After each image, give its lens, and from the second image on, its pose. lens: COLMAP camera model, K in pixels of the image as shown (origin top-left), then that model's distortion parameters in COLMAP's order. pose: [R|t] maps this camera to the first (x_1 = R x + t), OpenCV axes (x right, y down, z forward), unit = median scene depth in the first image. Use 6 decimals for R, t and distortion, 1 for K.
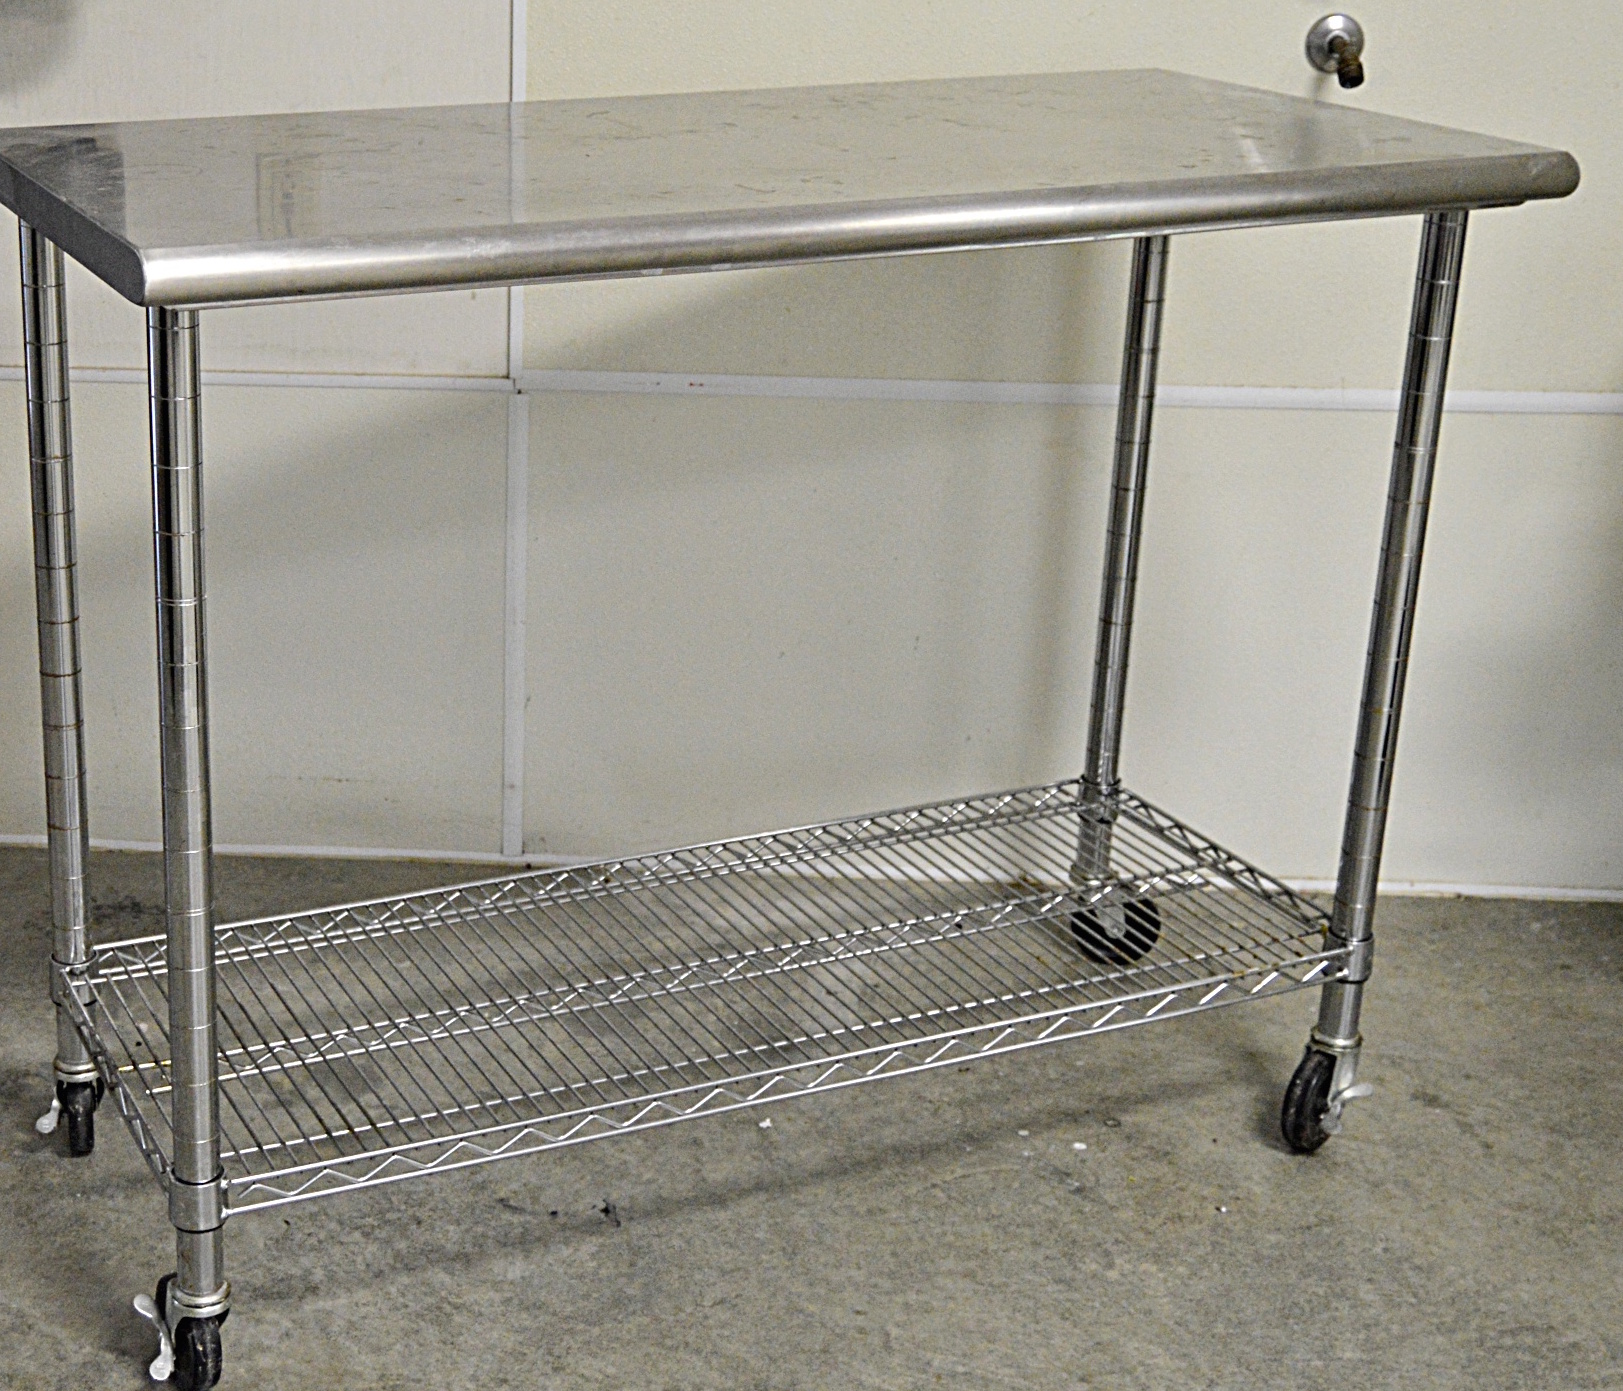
lens RADIAL K [[2577.3, 0, 811.5], [0, 2577.3, 695.5], [0, 0, 1]] dist [0.001503, -0.033277]
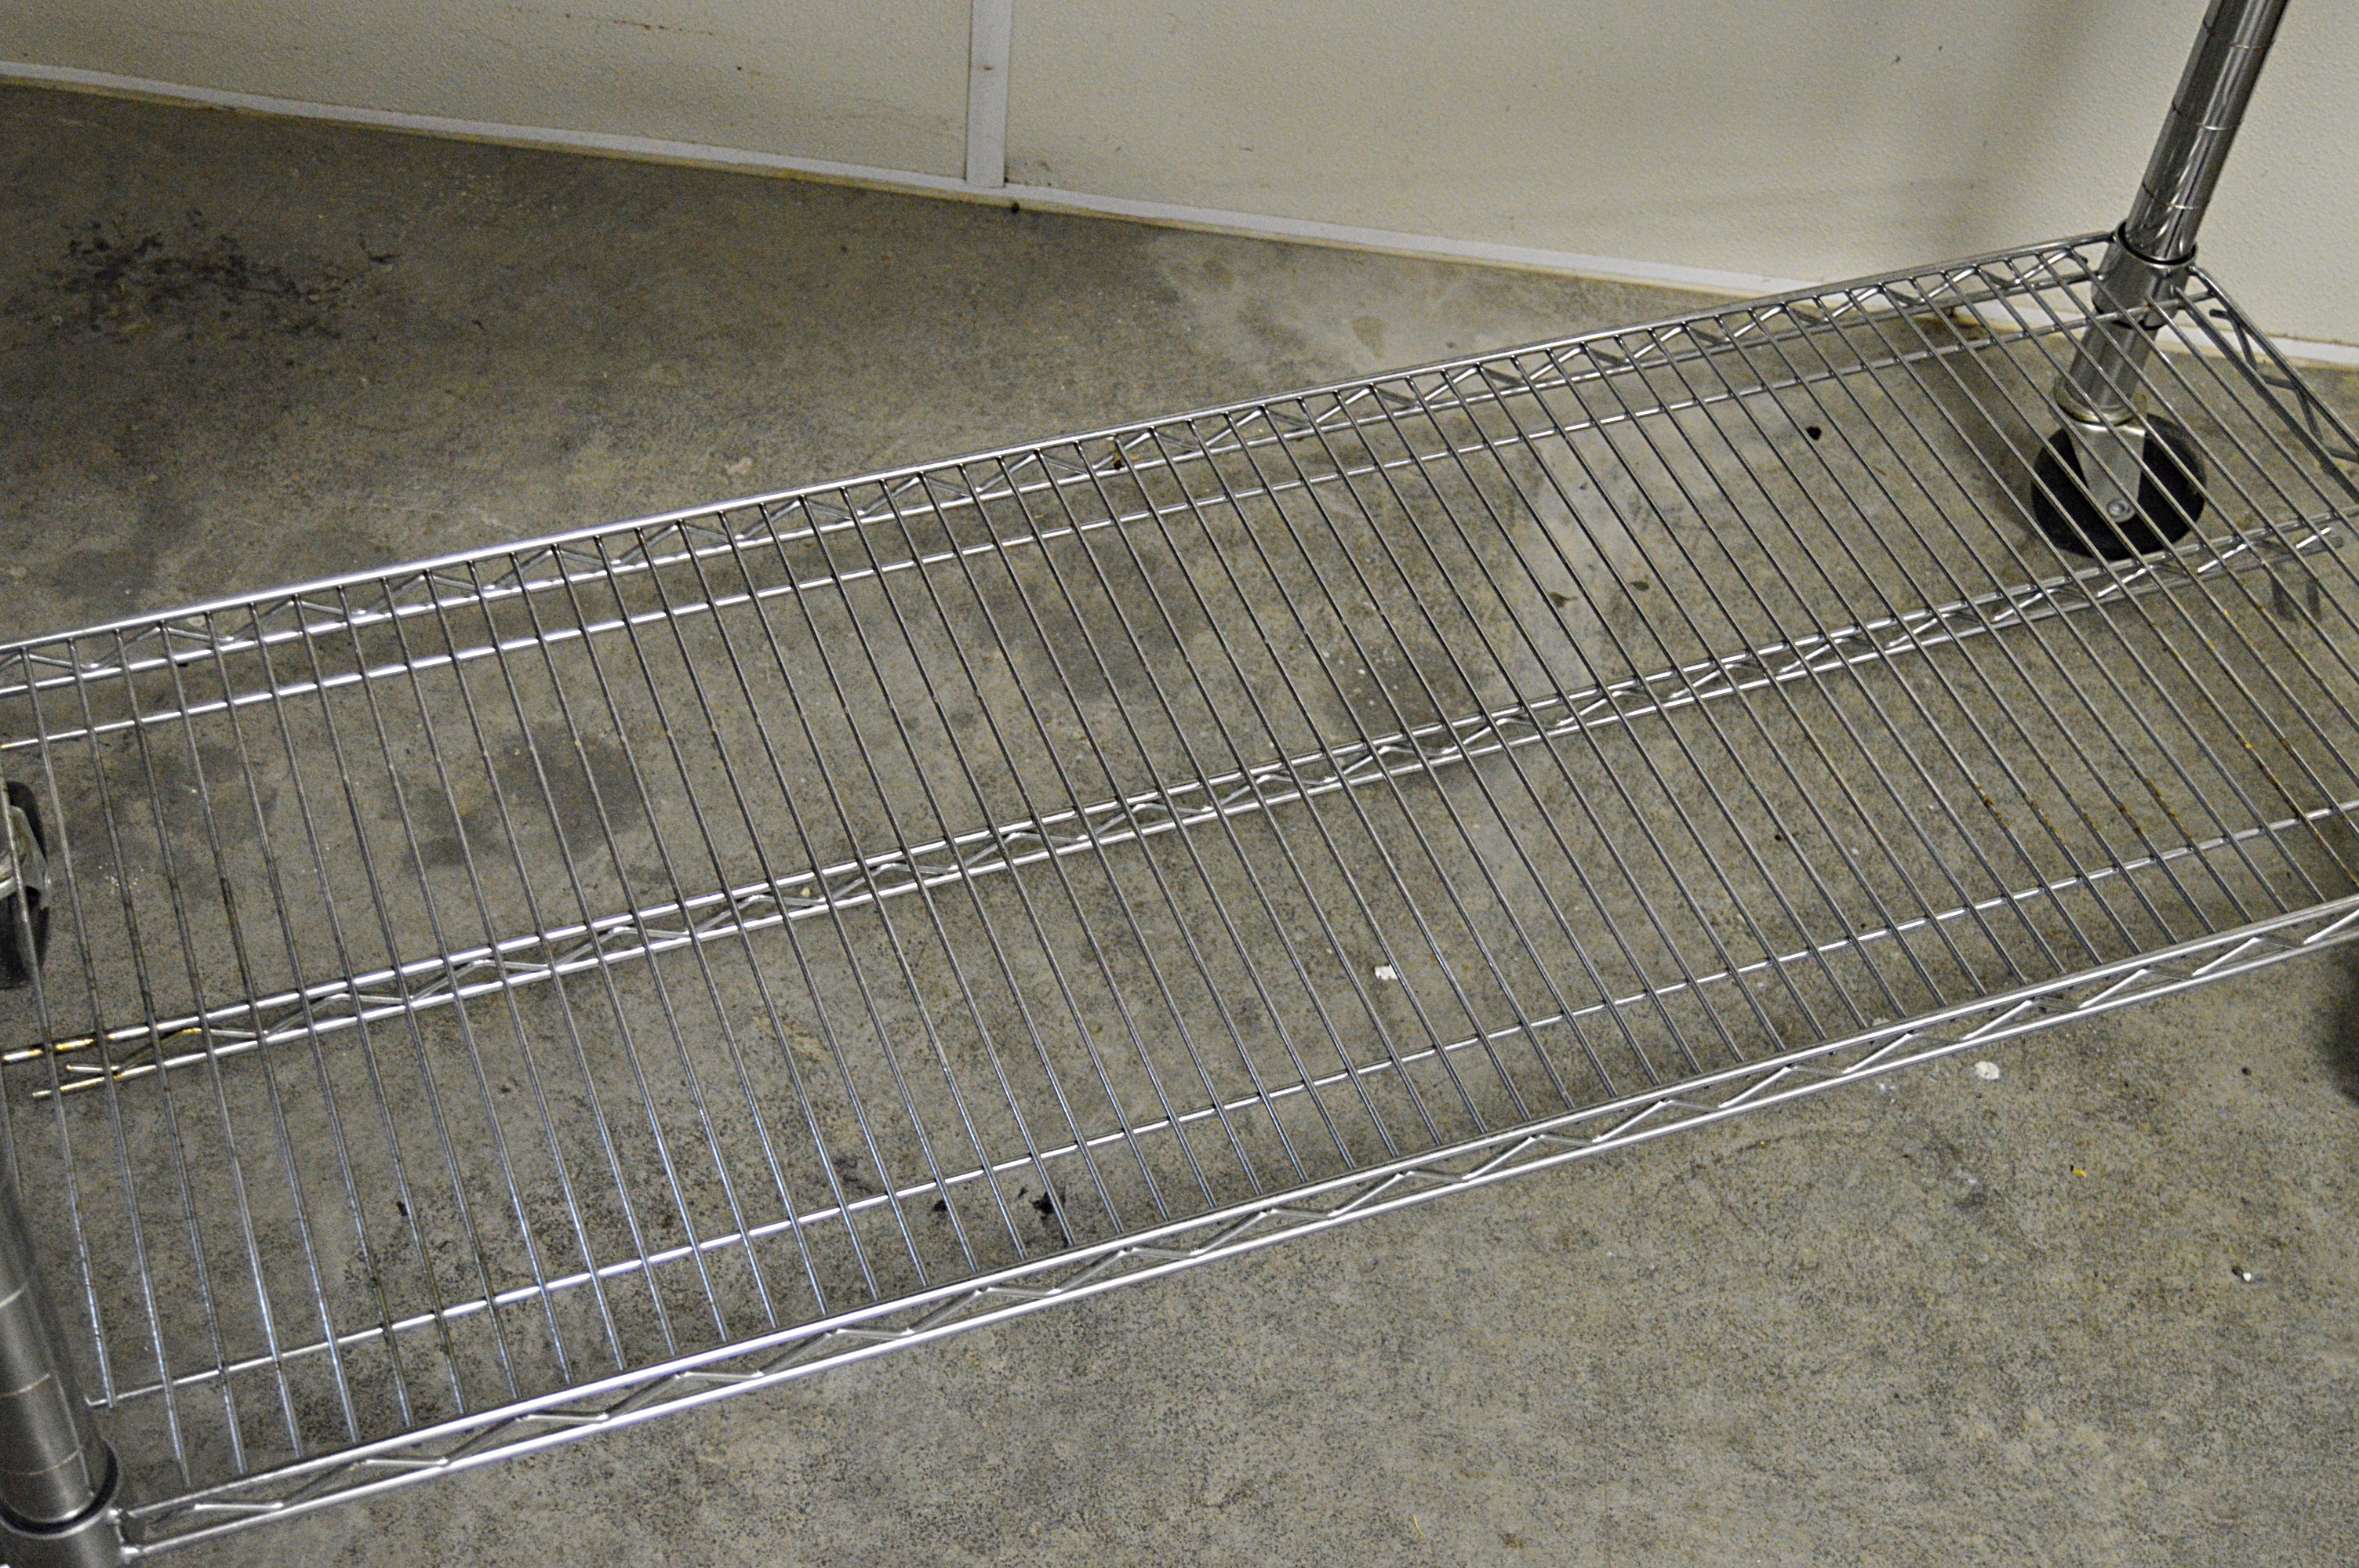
lens RADIAL K [[3122.6, 0, 1321.0], [0, 3122.6, 786.2], [0, 0, 1]] dist [-0.011054, -0.002792]
pose [[0.991122, 0.130367, -0.026105, -0.020141], [-0.104567, 0.885594, 0.452536, -0.151611], [0.082114, -0.445789, 0.891364, 0.480894]]
